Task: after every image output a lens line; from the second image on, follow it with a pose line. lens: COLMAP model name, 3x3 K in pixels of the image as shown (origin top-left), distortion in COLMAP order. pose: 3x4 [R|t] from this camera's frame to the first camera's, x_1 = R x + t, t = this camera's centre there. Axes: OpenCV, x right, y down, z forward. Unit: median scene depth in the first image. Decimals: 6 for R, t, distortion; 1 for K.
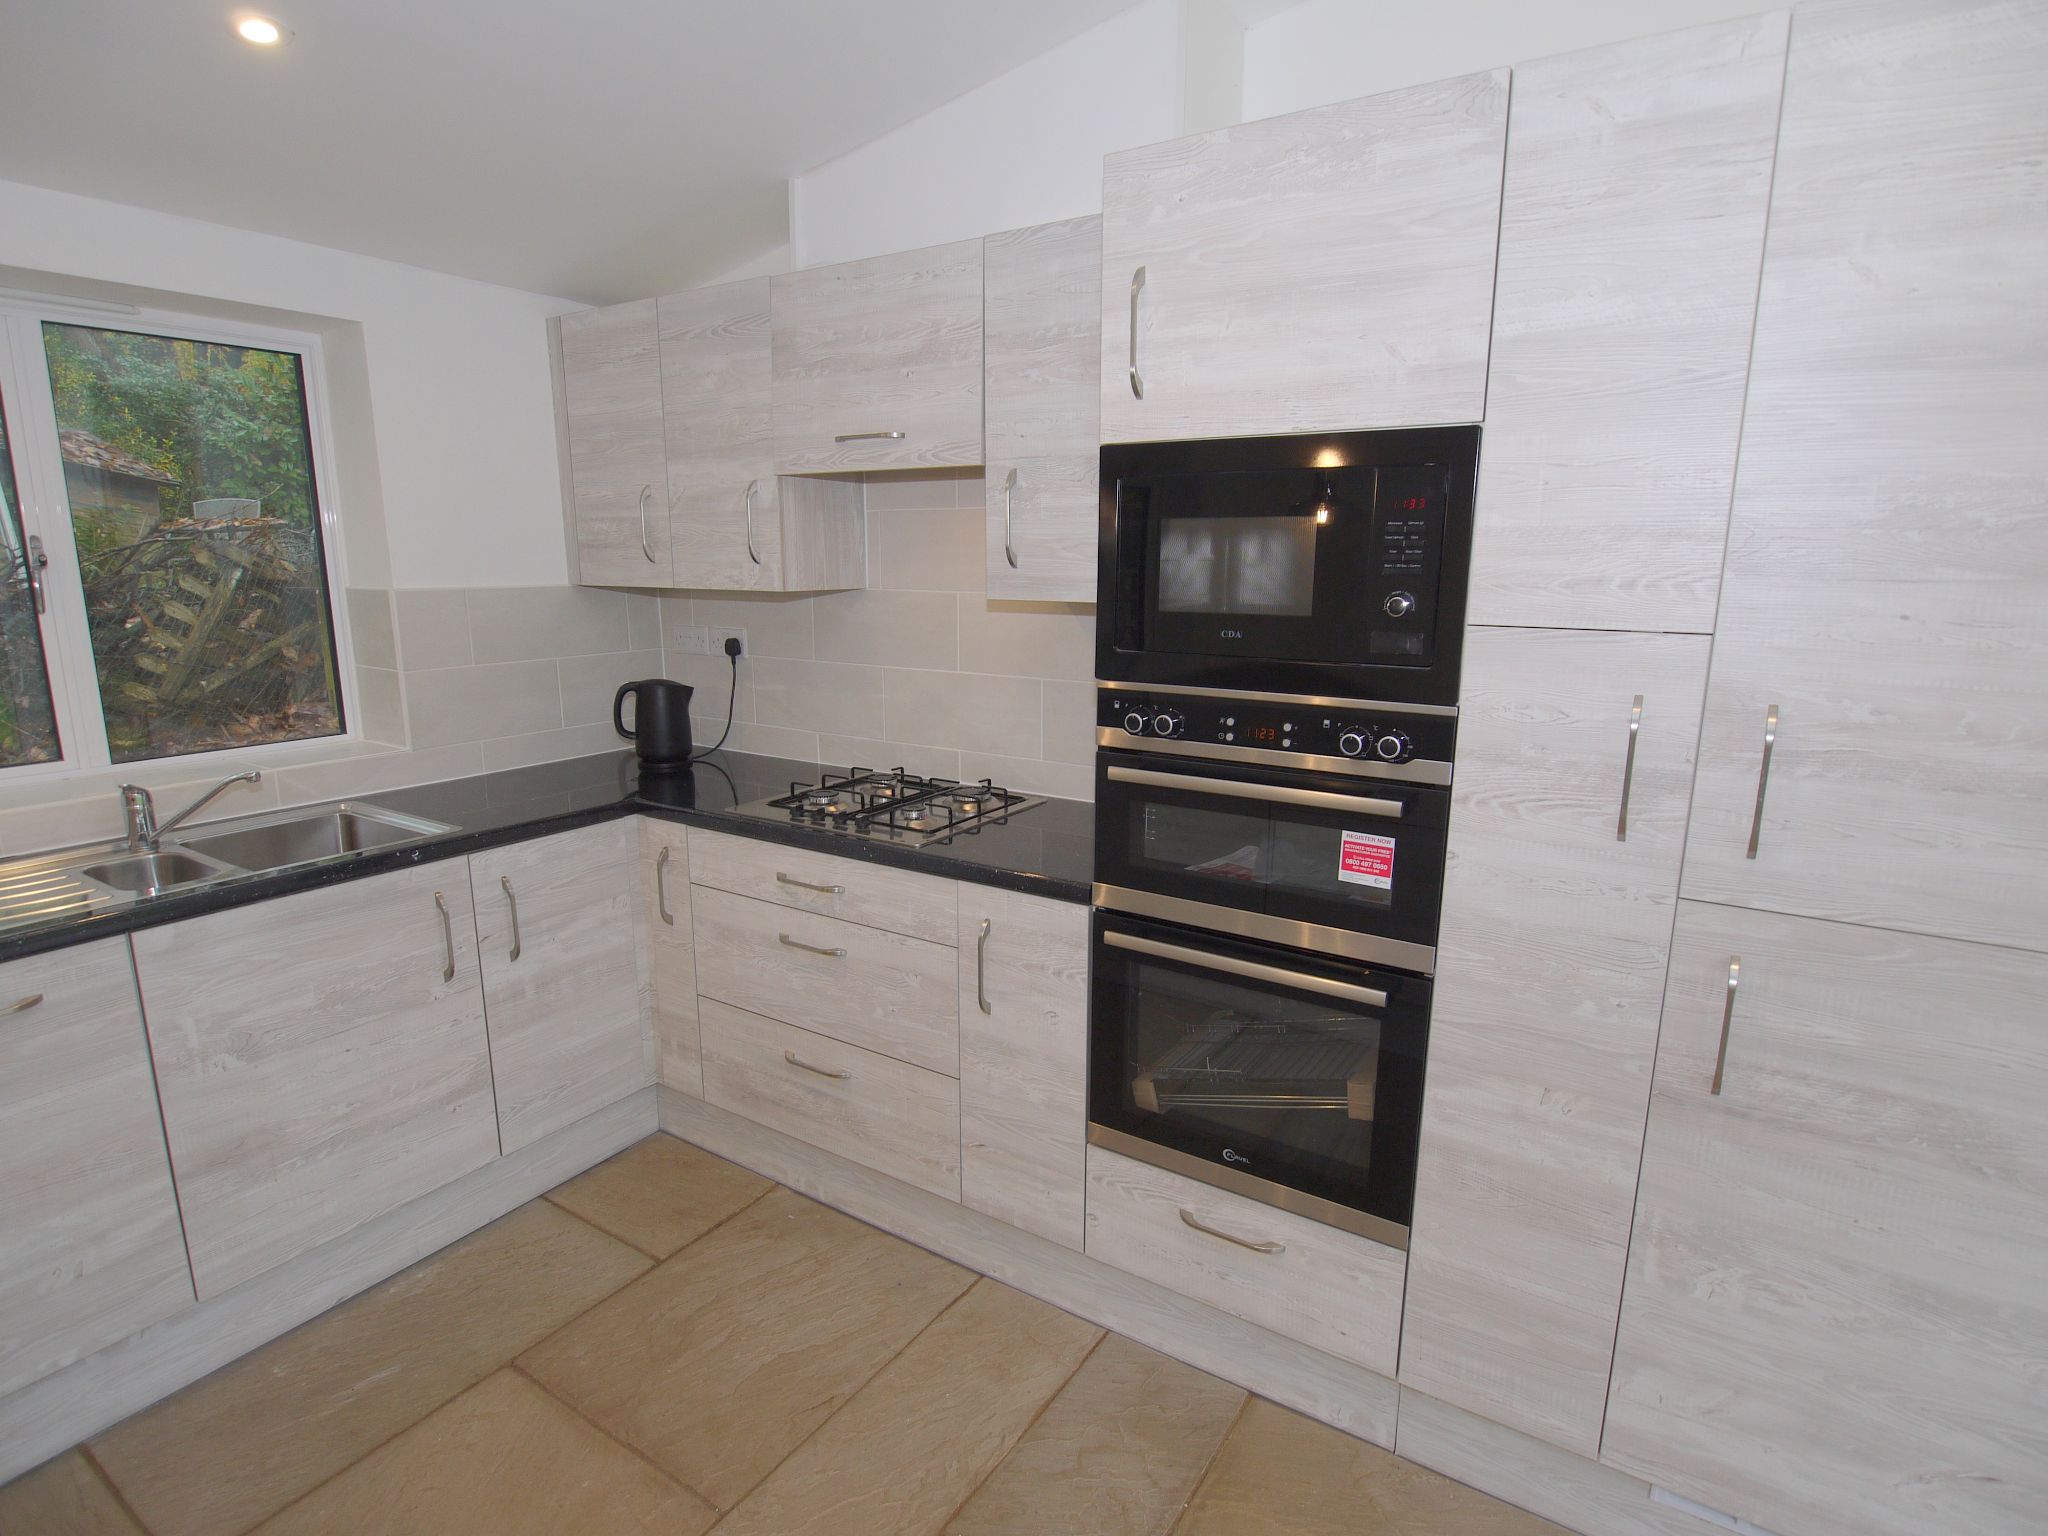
lens RADIAL K [[1087.0, 0, 1017.5], [0, 1087.0, 778.5], [0, 0, 1]] dist [-0.007584, -0.002968]
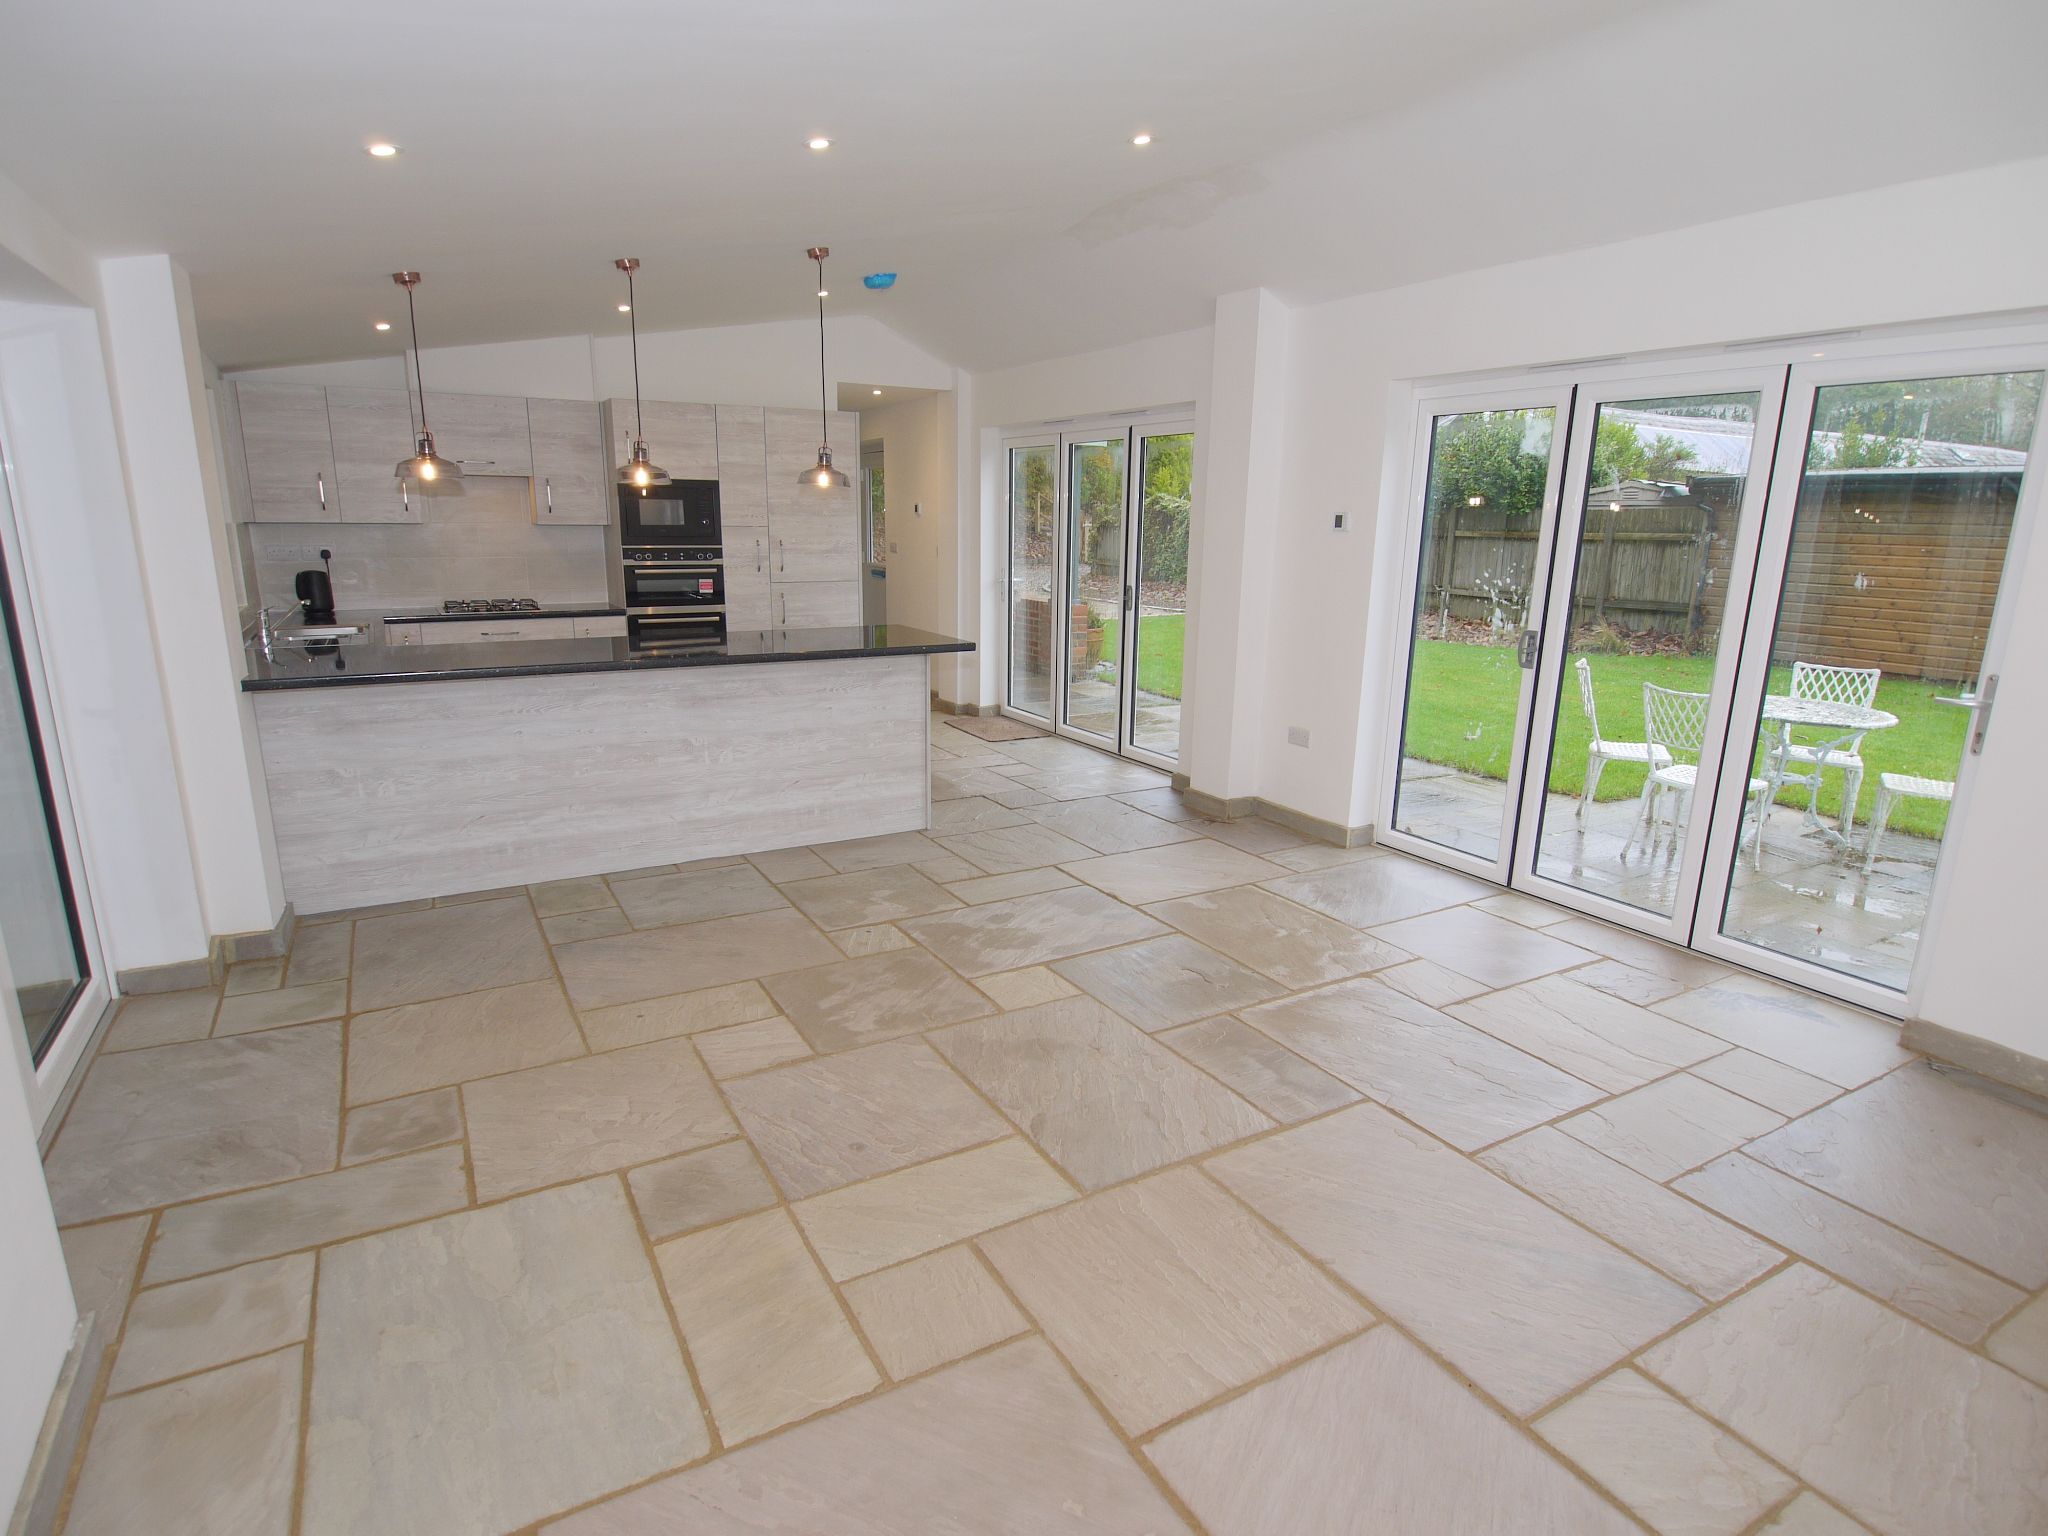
lens RADIAL K [[1087.0, 0, 1017.5], [0, 1087.0, 778.5], [0, 0, 1]] dist [-0.007584, -0.002968]
pose [[0.446722, -0.205300, 0.870799, -2.297994], [0.172141, 0.974853, 0.141523, 0.326330], [-0.877956, 0.086679, 0.470829, -1.510338]]
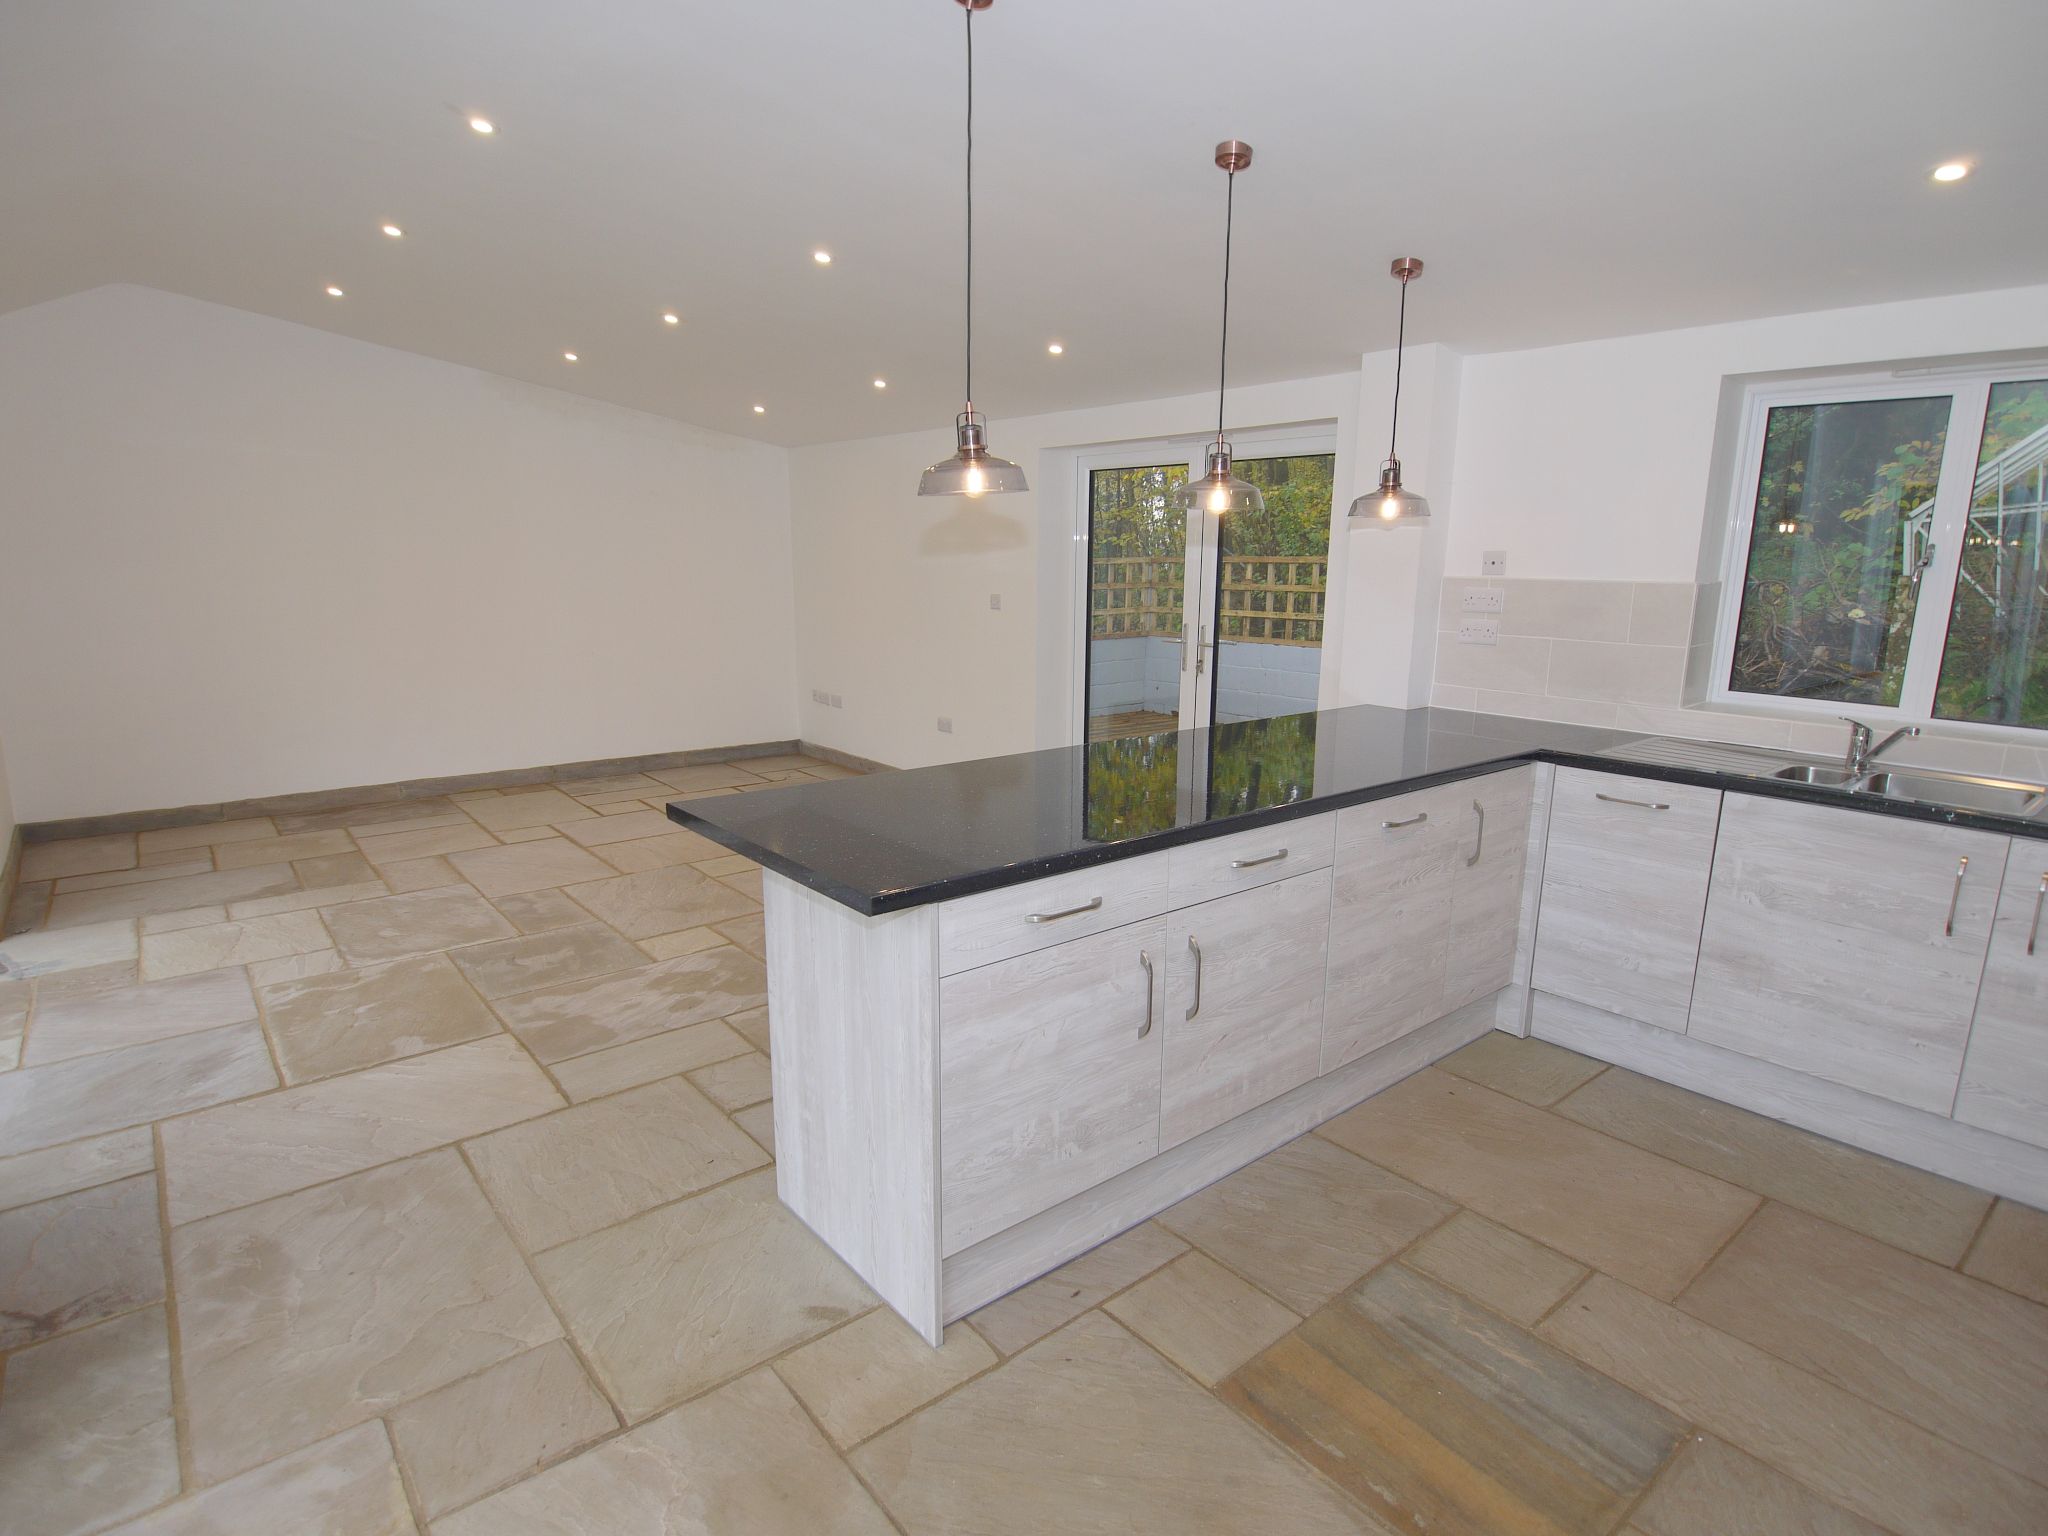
lens RADIAL K [[1087.0, 0, 1017.5], [0, 1087.0, 778.5], [0, 0, 1]] dist [-0.007584, -0.002968]
pose [[-0.295689, 0.195048, -0.935160, 0.911848], [-0.204310, 0.943370, 0.261362, -0.073163], [0.933180, 0.268345, -0.239094, 0.374862]]
